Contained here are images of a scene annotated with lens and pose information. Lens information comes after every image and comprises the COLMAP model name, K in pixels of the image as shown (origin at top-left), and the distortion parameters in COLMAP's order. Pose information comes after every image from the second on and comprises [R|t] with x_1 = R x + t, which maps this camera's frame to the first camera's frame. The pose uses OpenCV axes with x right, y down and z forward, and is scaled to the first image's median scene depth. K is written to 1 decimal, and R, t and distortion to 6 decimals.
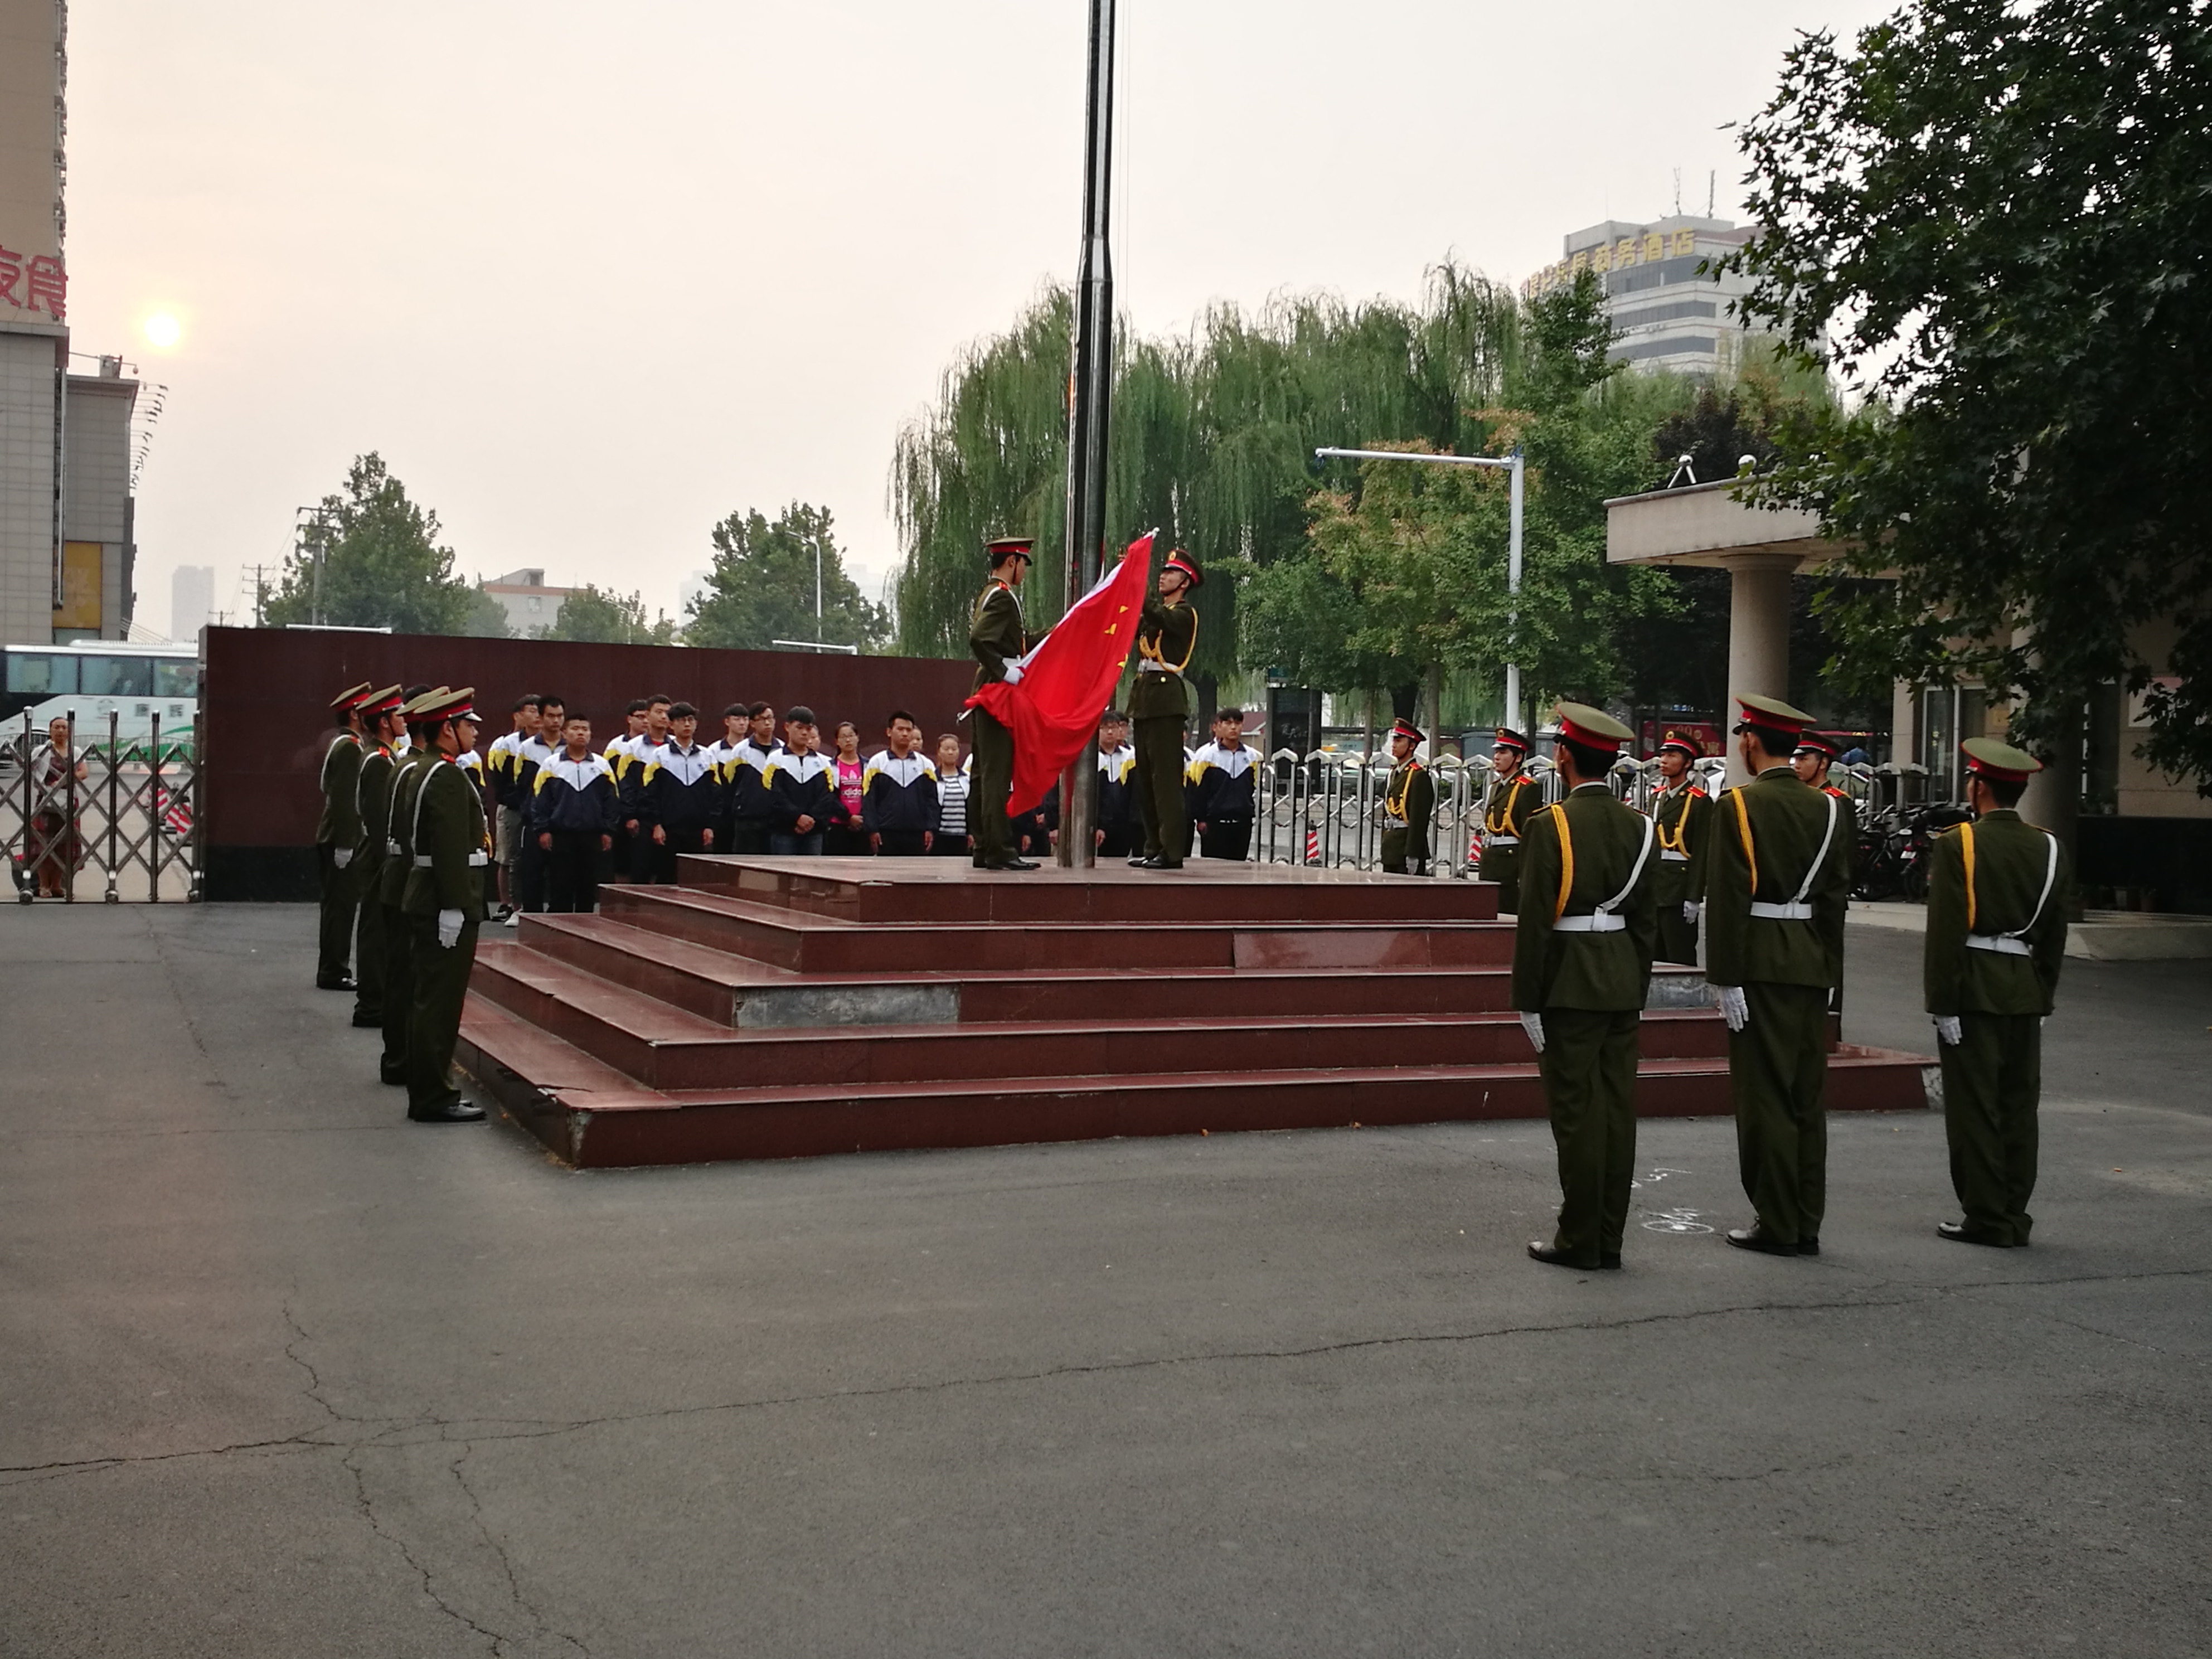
lens RADIAL K [[2330.7, 0, 1106.0], [0, 2330.7, 829.5], [0, 0, 1]] dist [0.113110, -0.241197]
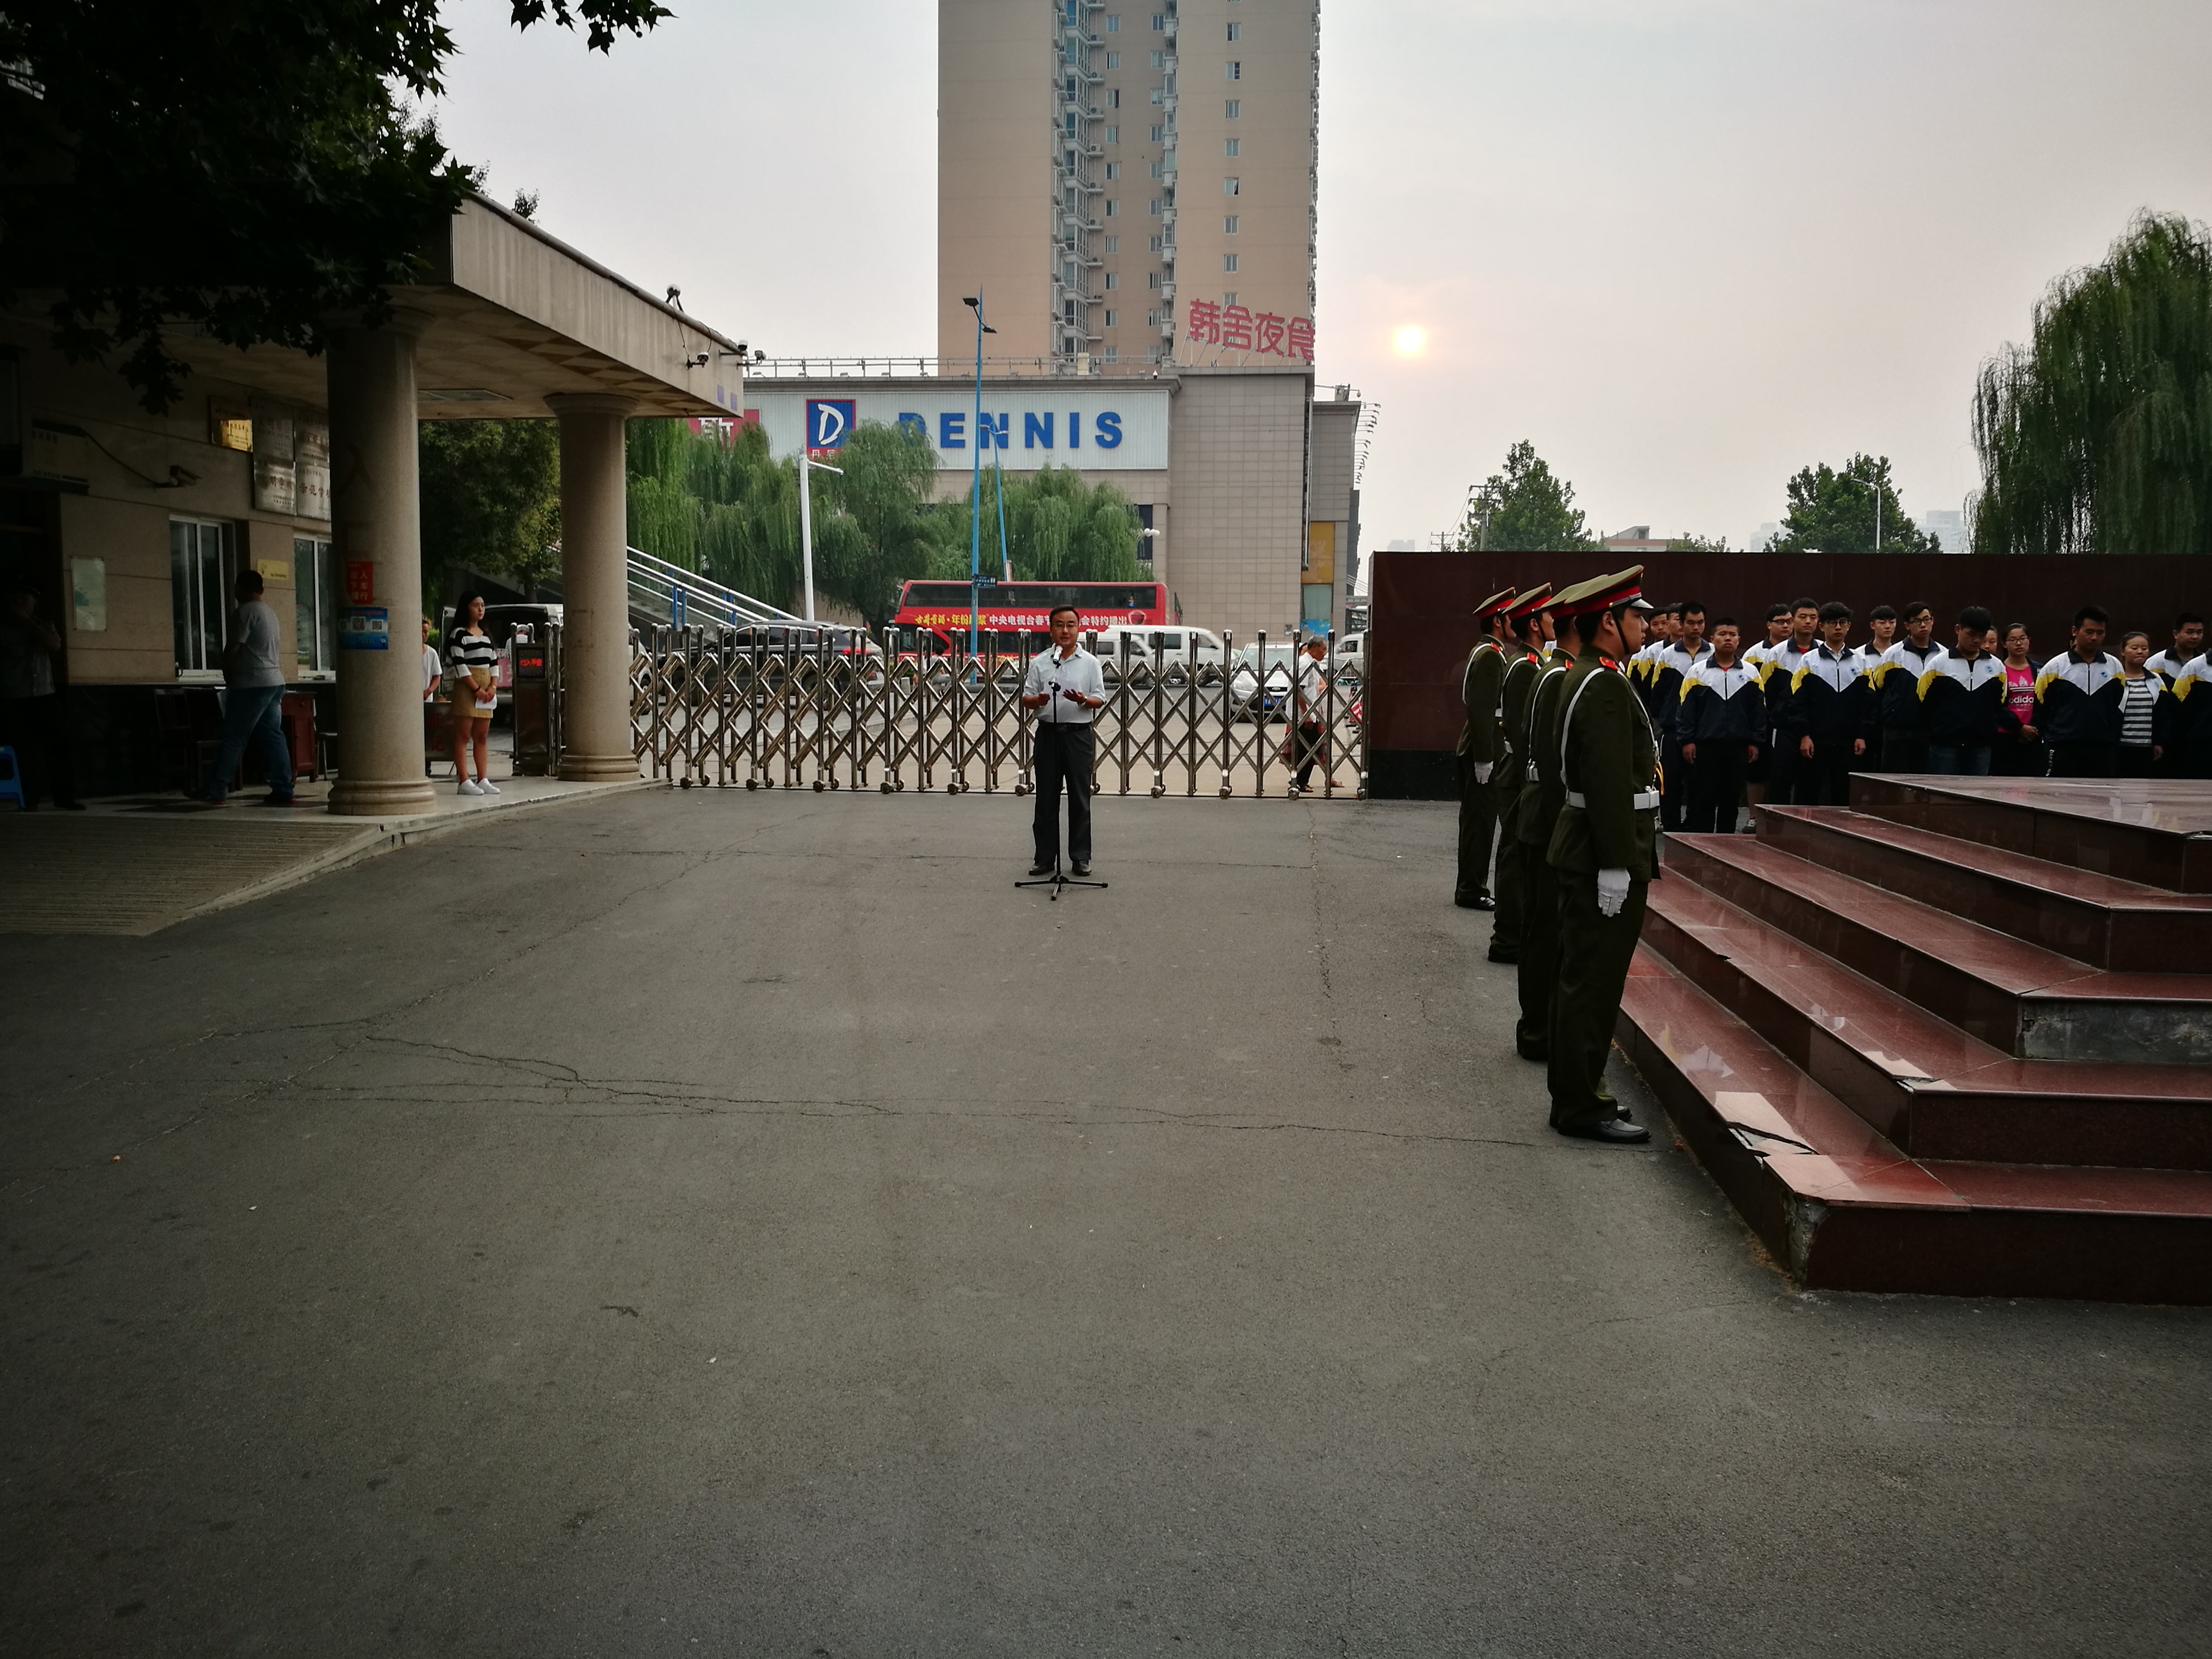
lens RADIAL K [[1741.5, 0, 1106.0], [0, 1741.5, 829.5], [0, 0, 1]] dist [0.027277, -0.156405]
pose [[0.860269, 0.032530, -0.508802, -0.069960], [-0.002060, 0.998176, 0.060334, -0.005181], [0.509836, -0.050855, 0.858767, 0.230215]]
